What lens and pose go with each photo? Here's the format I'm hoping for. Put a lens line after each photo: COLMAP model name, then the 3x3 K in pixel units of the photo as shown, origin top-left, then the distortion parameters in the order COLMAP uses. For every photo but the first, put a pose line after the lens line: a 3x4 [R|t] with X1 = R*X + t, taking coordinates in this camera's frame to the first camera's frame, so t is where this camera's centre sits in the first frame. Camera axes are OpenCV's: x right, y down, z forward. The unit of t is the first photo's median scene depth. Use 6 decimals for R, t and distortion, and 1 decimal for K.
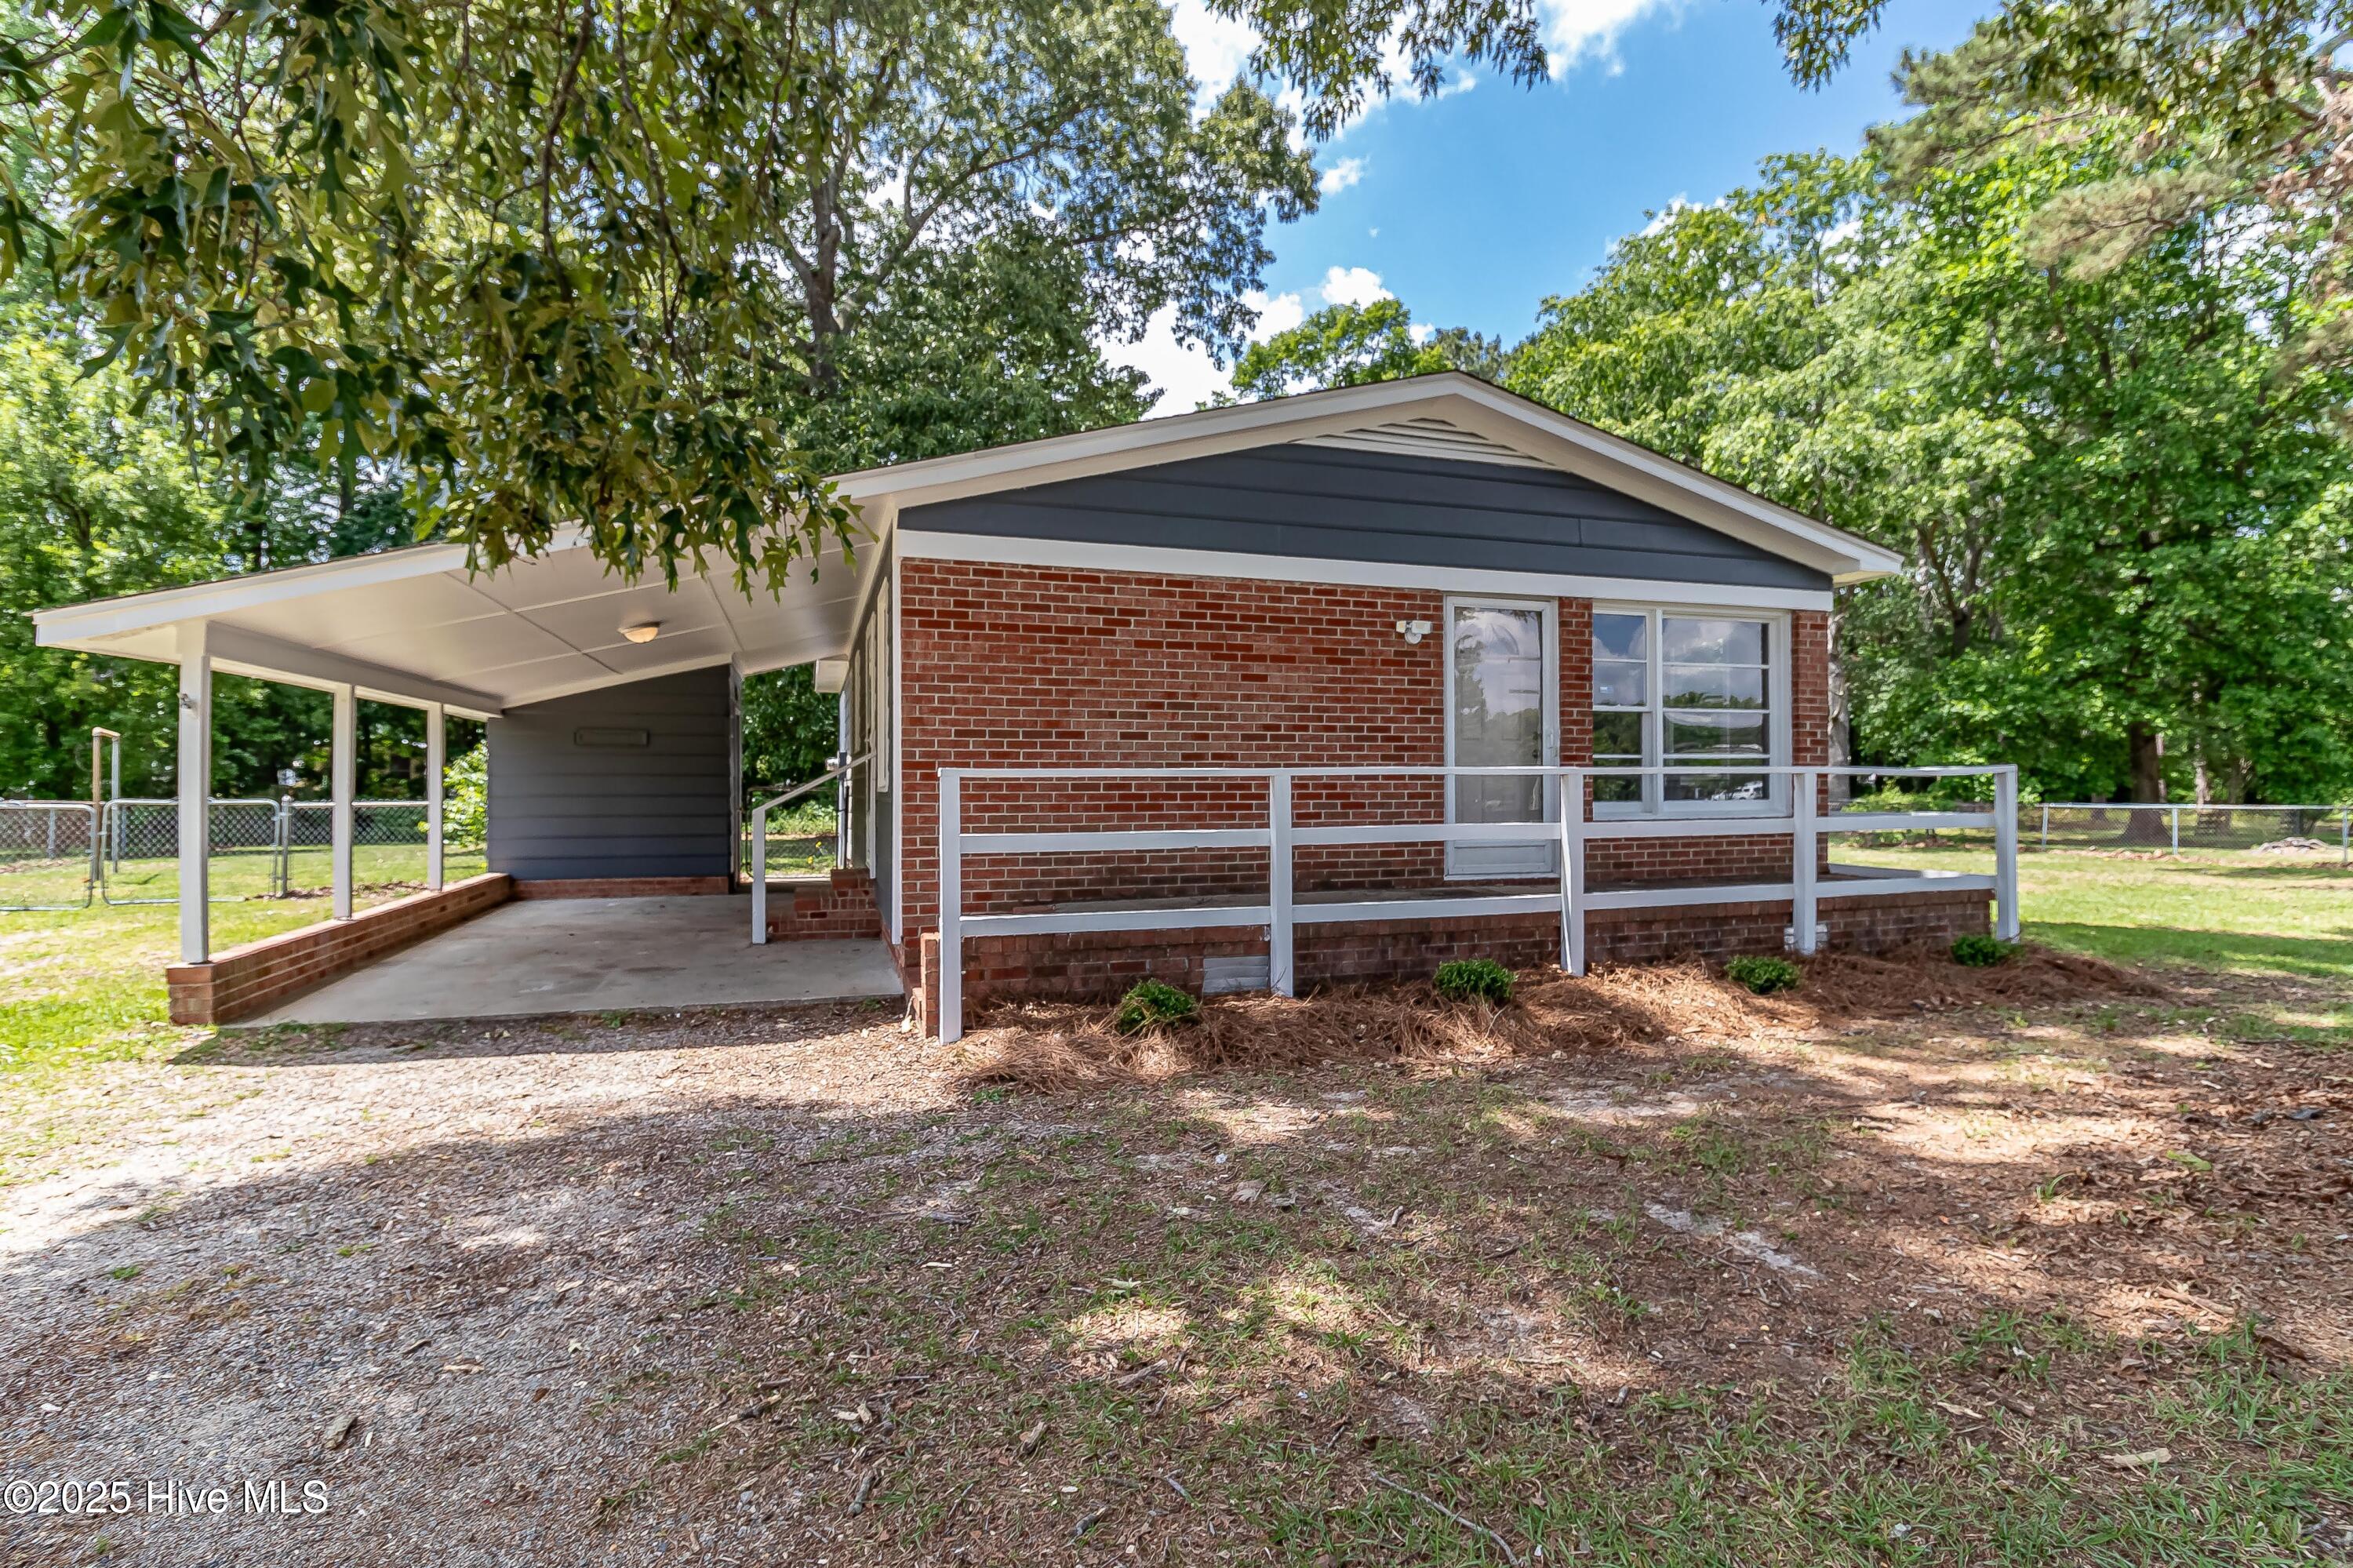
lens RADIAL K [[1108.2, 0, 1170.5], [0, 1108.2, 775.8], [0, 0, 1]] dist [-0.022298, -0.004872]
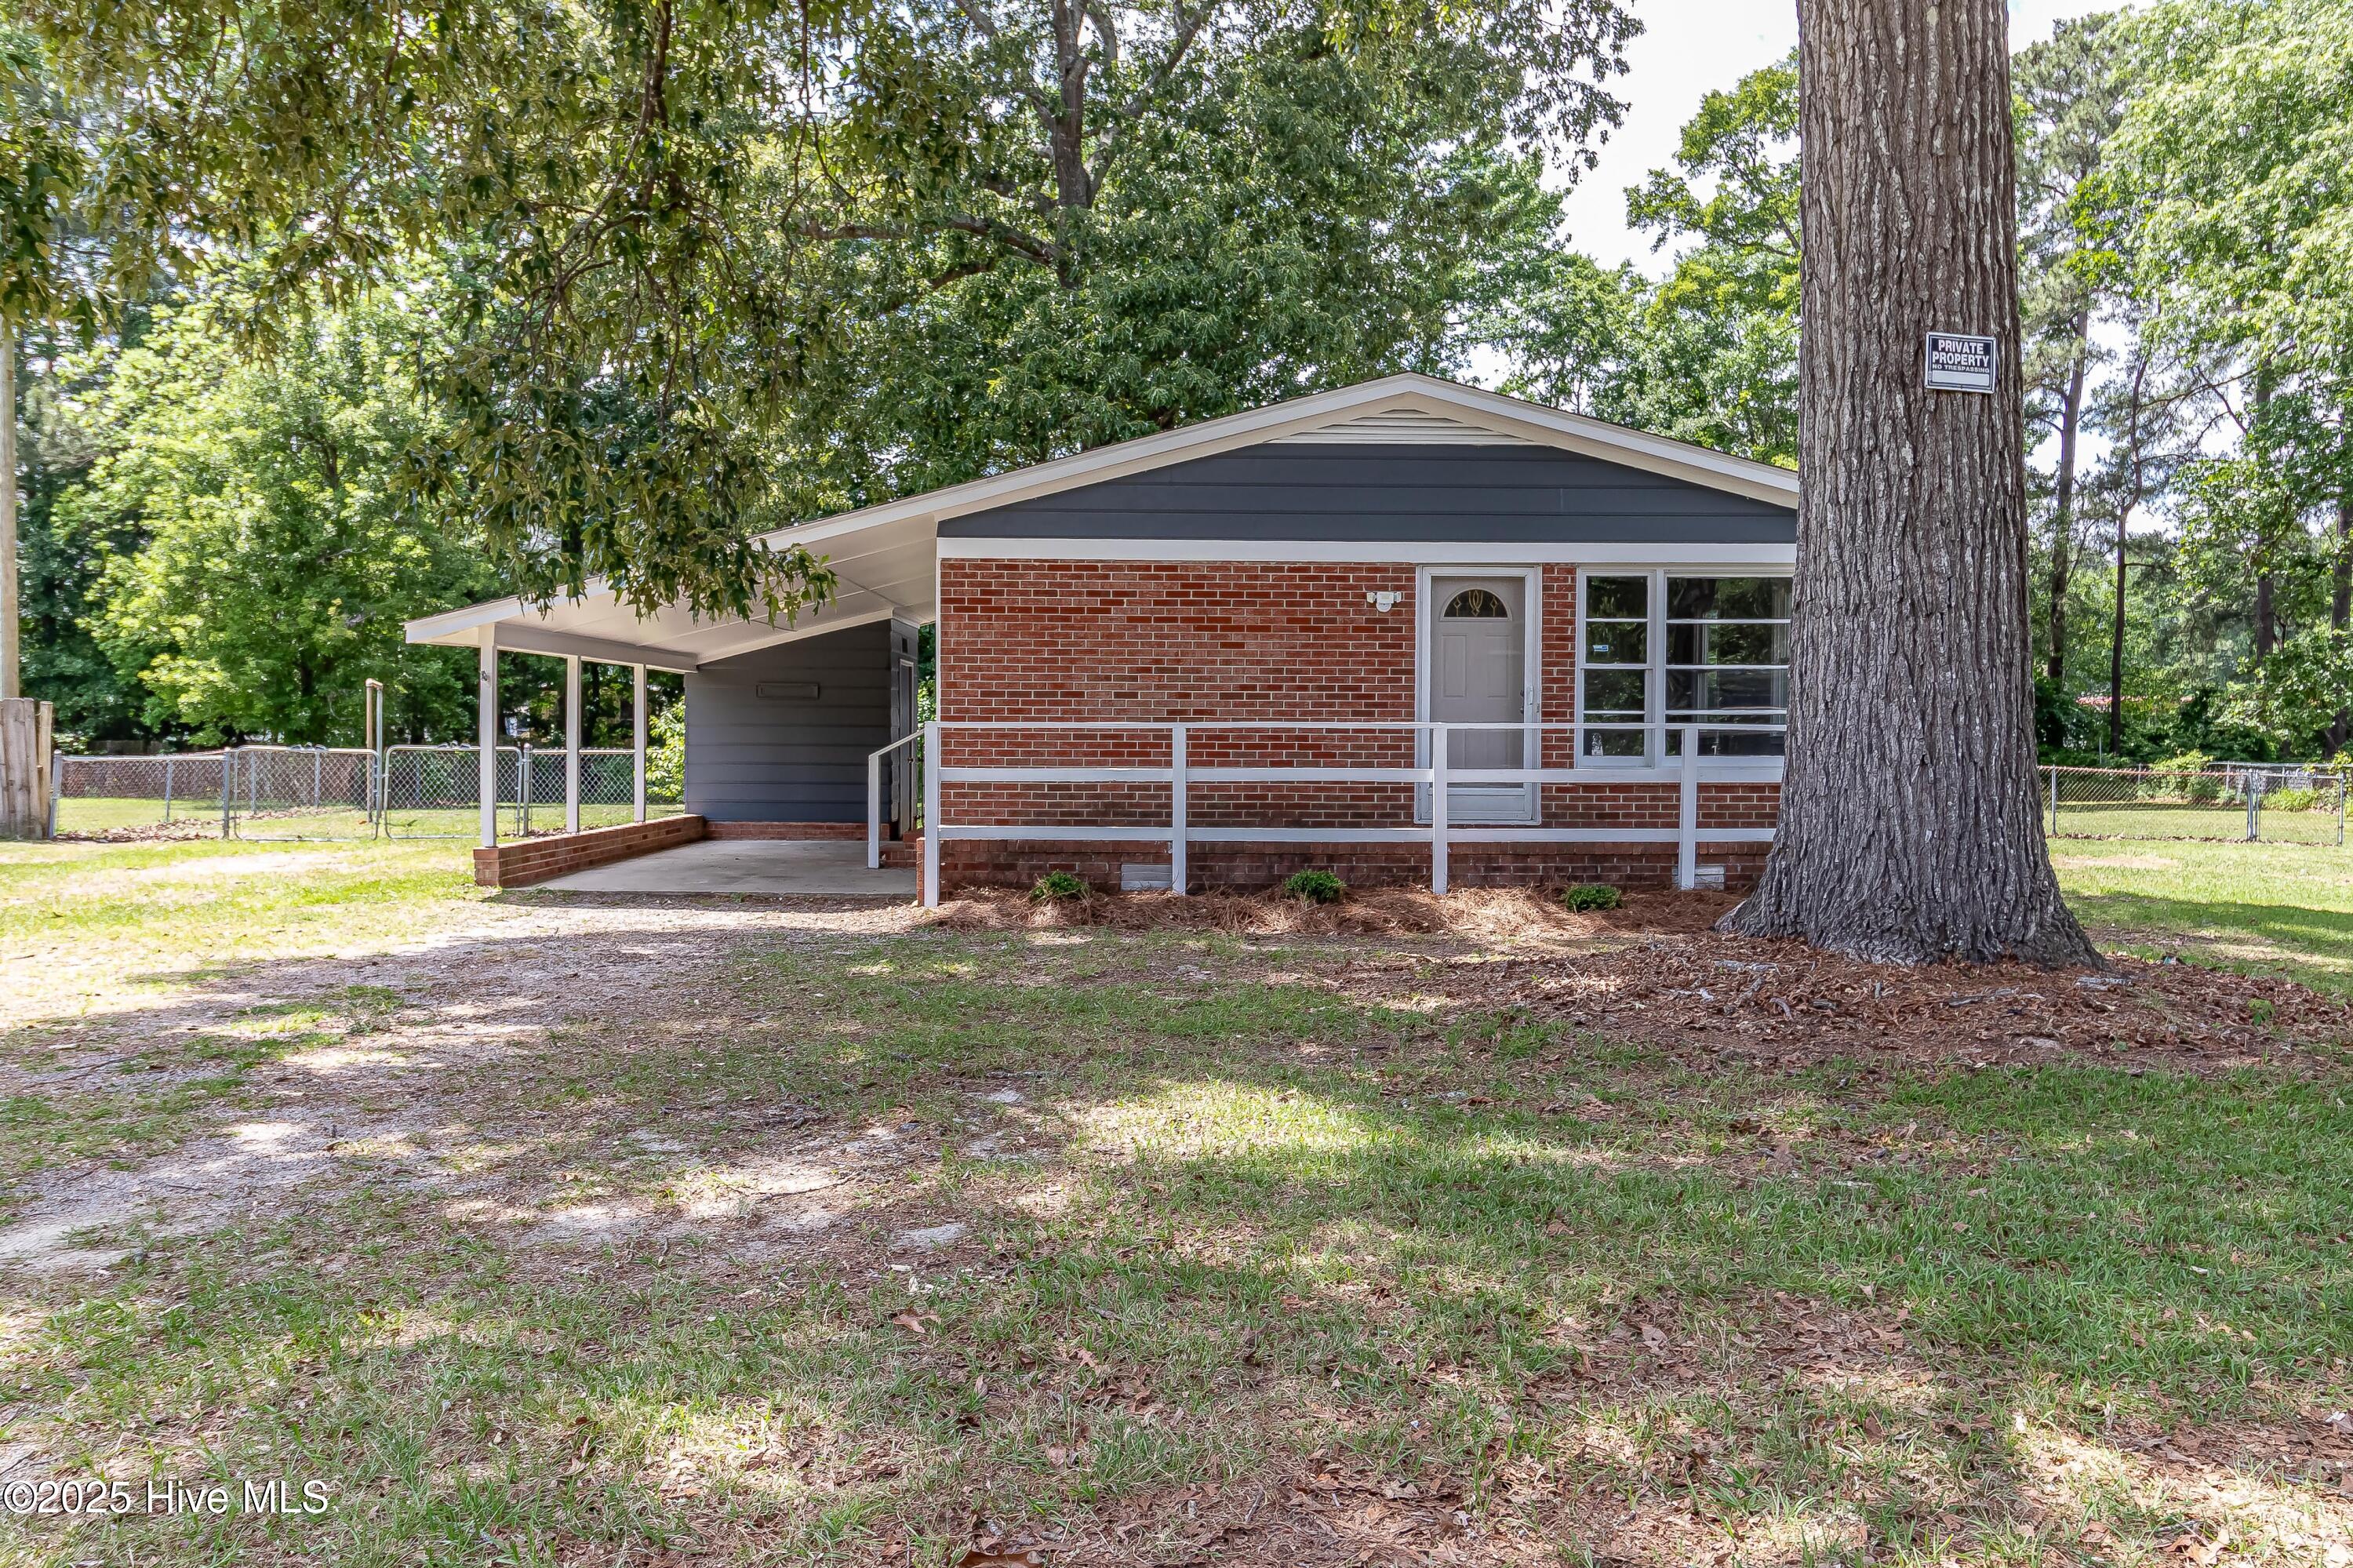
lens RADIAL K [[1808.2, 0, 1182.1], [0, 1808.2, 779.0], [0, 0, 1]] dist [-0.024927, 0.005791]
pose [[0.948920, 0.014410, -0.315189, 0.609711], [-0.006049, 0.999604, 0.027491, 0.000749], [0.315460, -0.024180, 0.948631, -0.811408]]
